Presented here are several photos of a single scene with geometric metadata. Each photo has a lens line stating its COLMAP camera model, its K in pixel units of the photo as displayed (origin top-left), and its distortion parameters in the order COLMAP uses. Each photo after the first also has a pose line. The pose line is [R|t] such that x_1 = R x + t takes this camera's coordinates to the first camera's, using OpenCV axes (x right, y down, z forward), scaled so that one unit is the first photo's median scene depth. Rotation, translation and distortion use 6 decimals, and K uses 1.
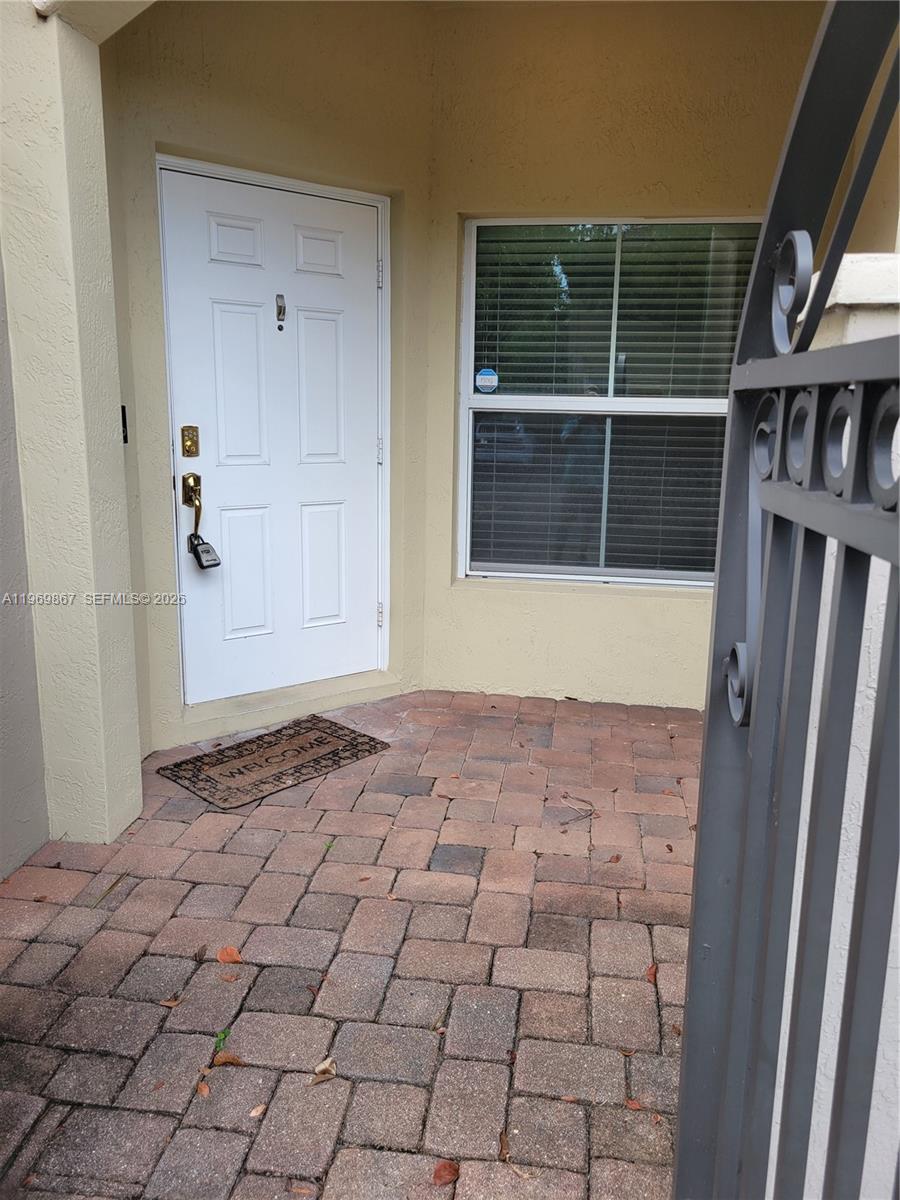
lens RADIAL K [[907.7, 0, 449.9], [0, 907.7, 586.9], [0, 0, 1]] dist [0.060796, -0.053117]
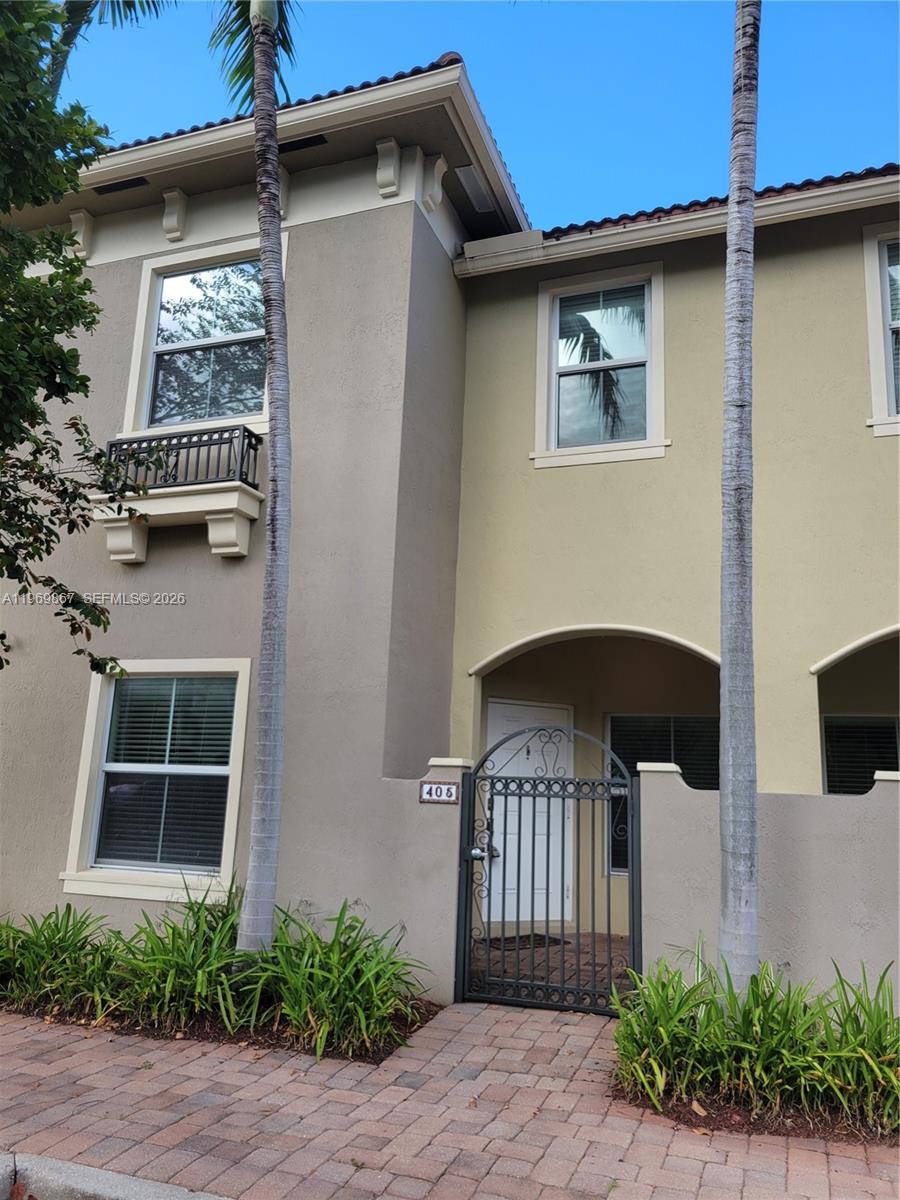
lens RADIAL K [[907.7, 0, 449.9], [0, 907.7, 586.9], [0, 0, 1]] dist [0.060796, -0.053117]
pose [[0.979309, -0.024421, -0.200890, 0.108858], [-0.060626, 0.911695, -0.406370, 0.292875], [0.193074, 0.410141, 0.891351, -1.368788]]
